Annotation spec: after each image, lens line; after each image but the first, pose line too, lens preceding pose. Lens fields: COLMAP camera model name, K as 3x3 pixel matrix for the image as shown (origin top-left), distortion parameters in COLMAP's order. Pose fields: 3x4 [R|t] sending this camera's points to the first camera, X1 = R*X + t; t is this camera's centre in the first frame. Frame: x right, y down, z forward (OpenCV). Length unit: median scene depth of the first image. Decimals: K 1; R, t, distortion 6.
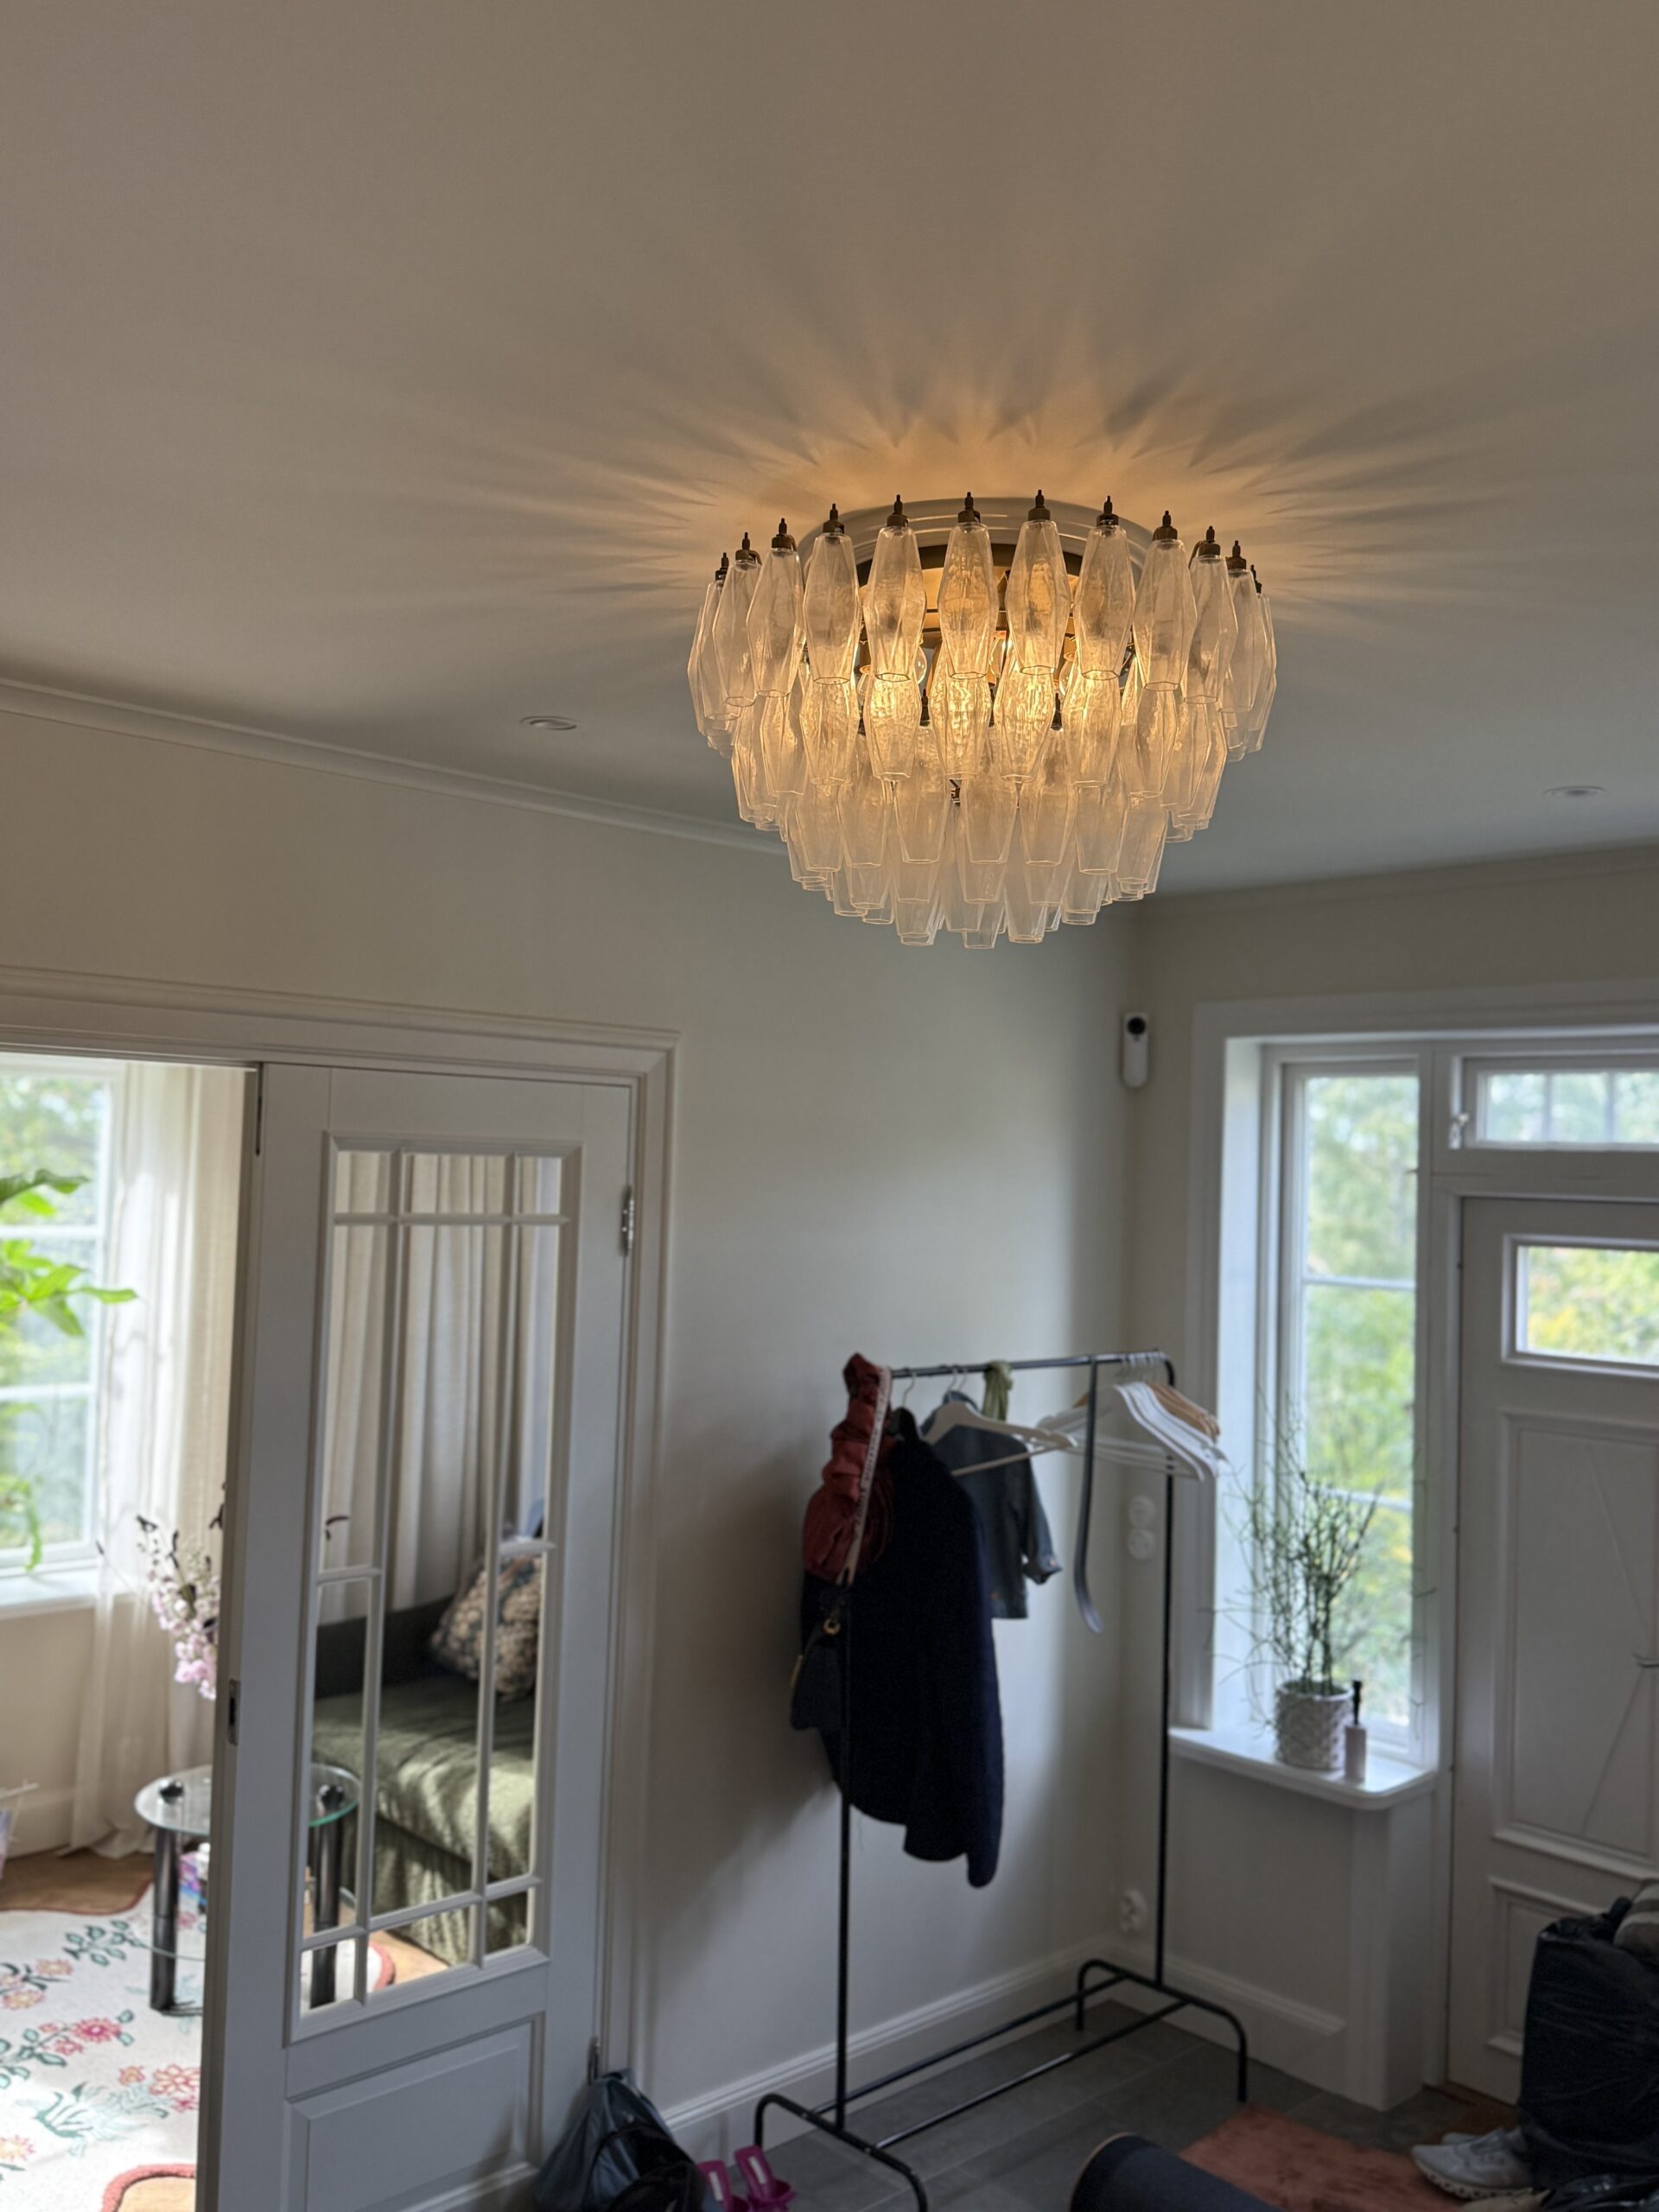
lens RADIAL K [[1866.3, 0, 824.7], [0, 1866.3, 1035.8], [0, 0, 1]] dist [0.118357, -0.238008]
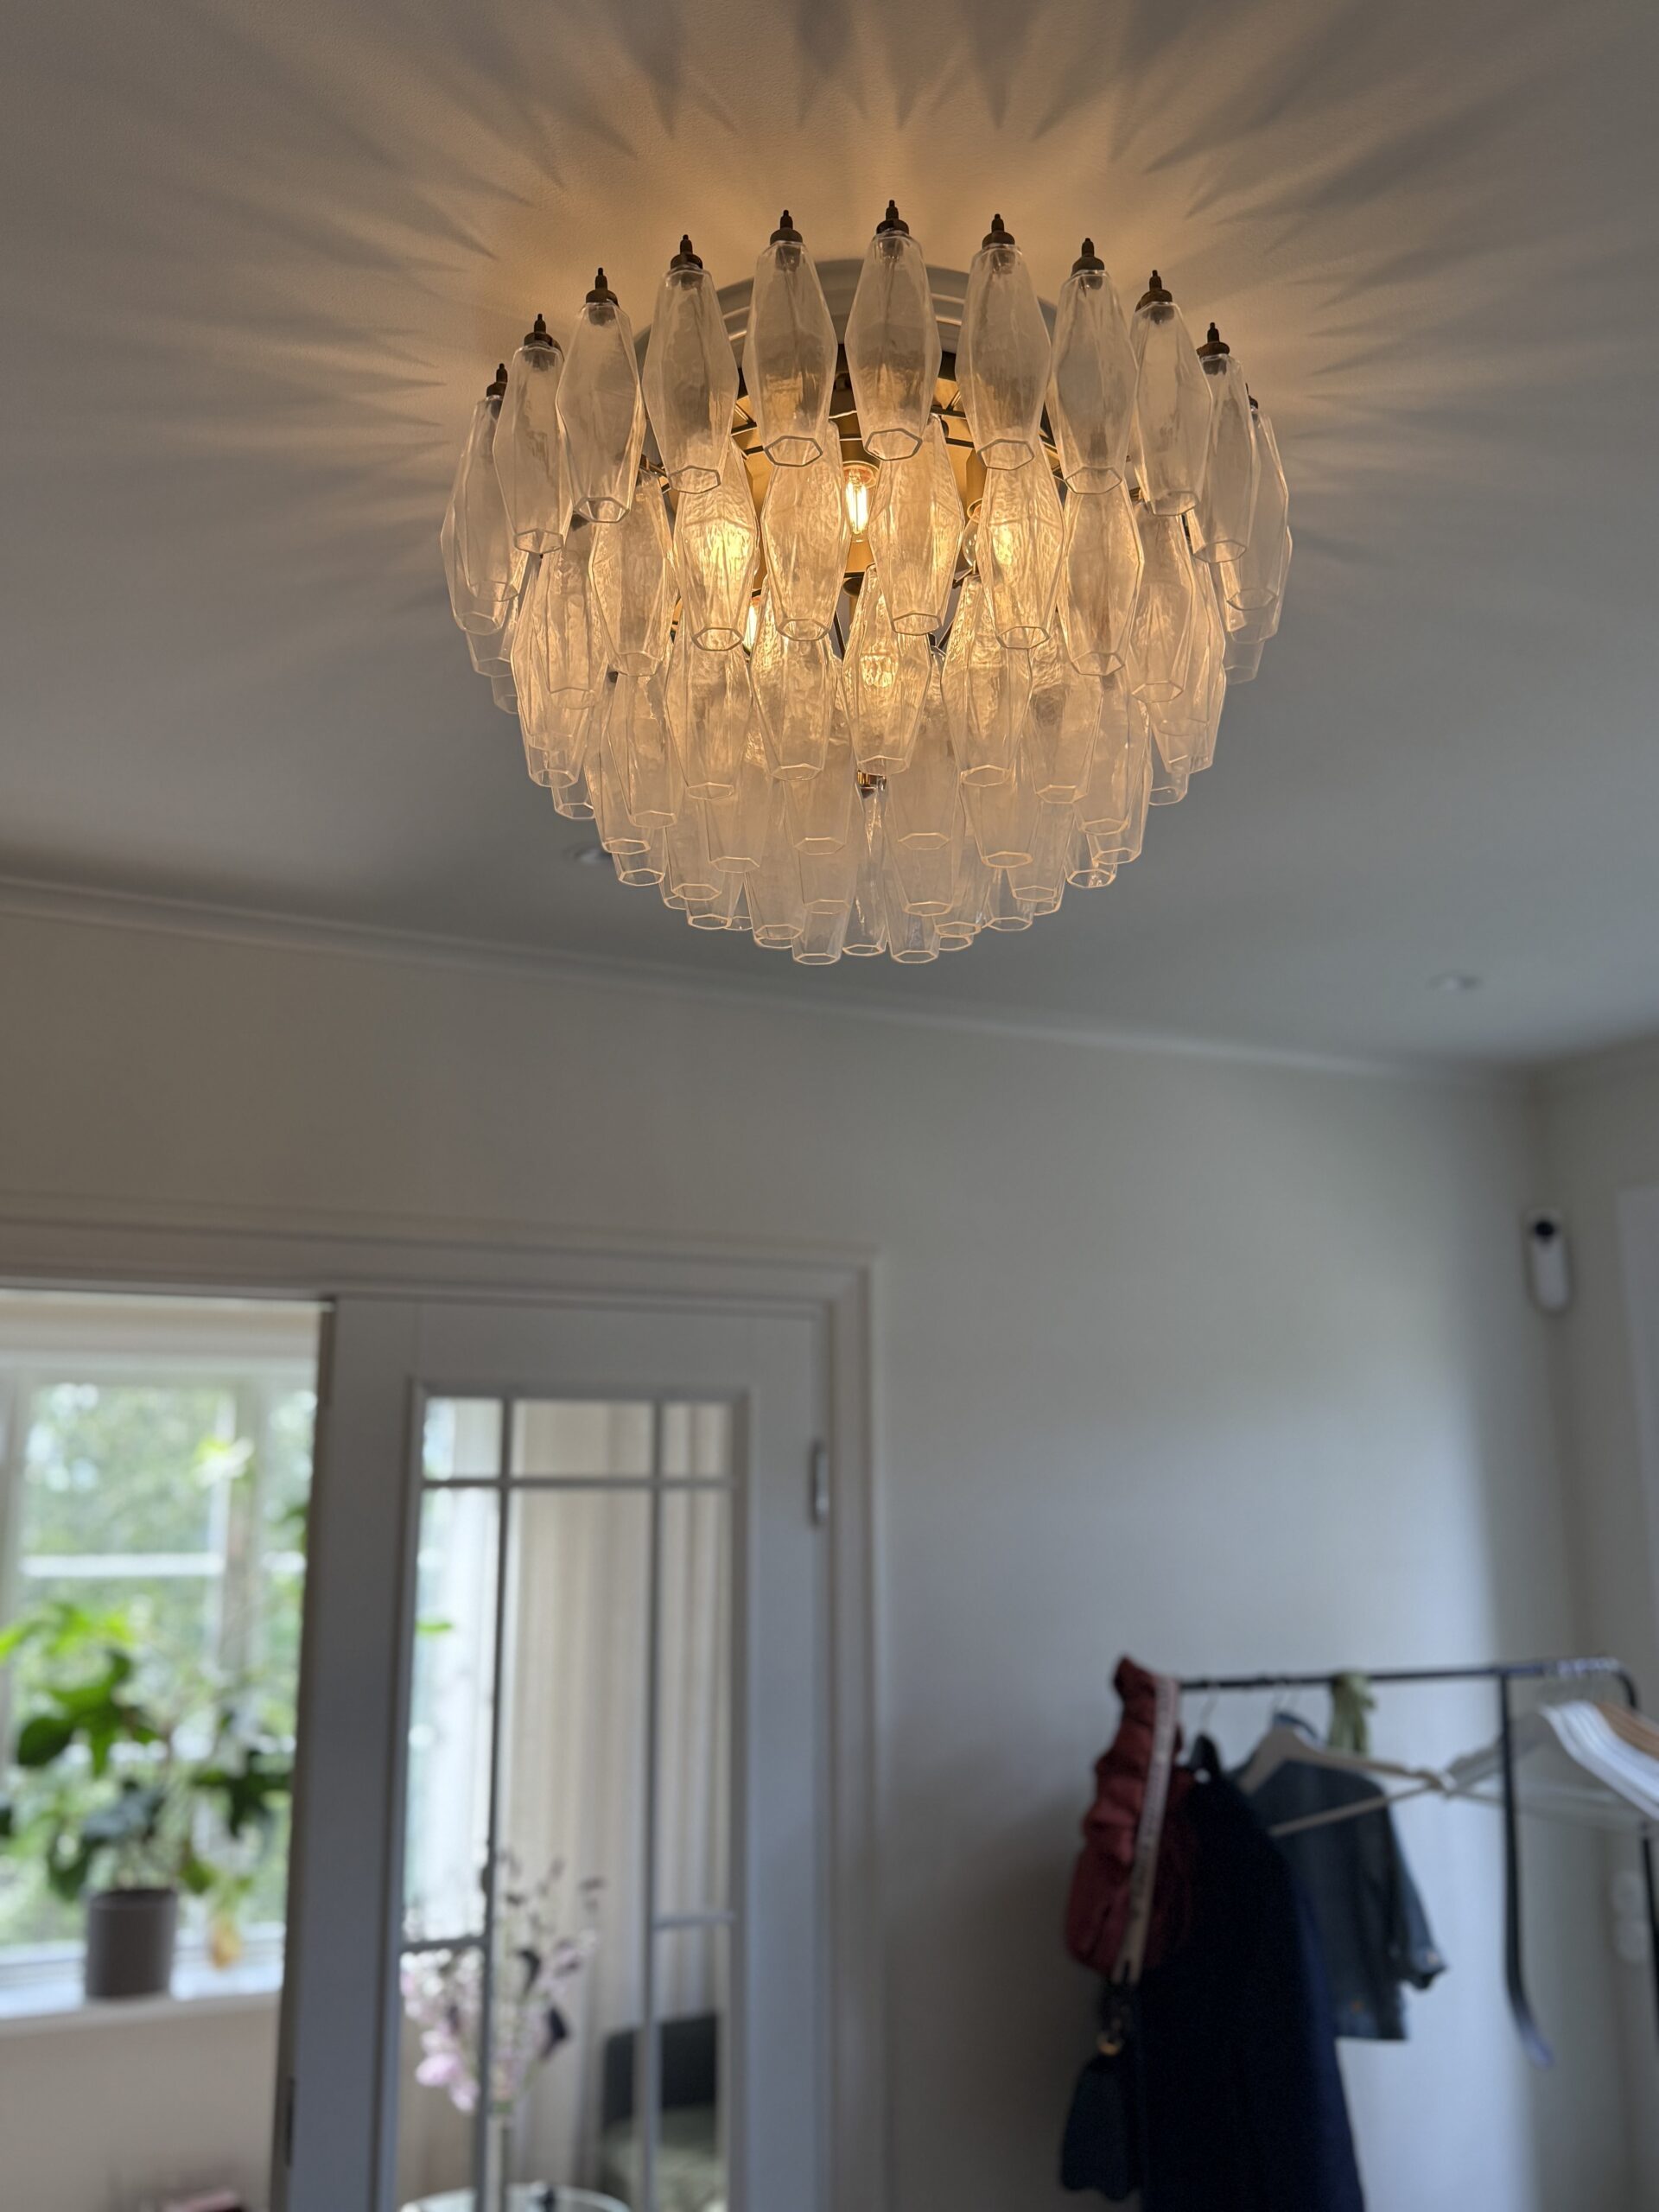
lens RADIAL K [[1866.3, 0, 824.7], [0, 1866.3, 1035.8], [0, 0, 1]] dist [0.118357, -0.238008]
pose [[0.954181, -0.108030, -0.279049, 0.140764], [0.055386, 0.980204, -0.190083, 0.062647], [0.294059, 0.165918, 0.941276, 0.207779]]
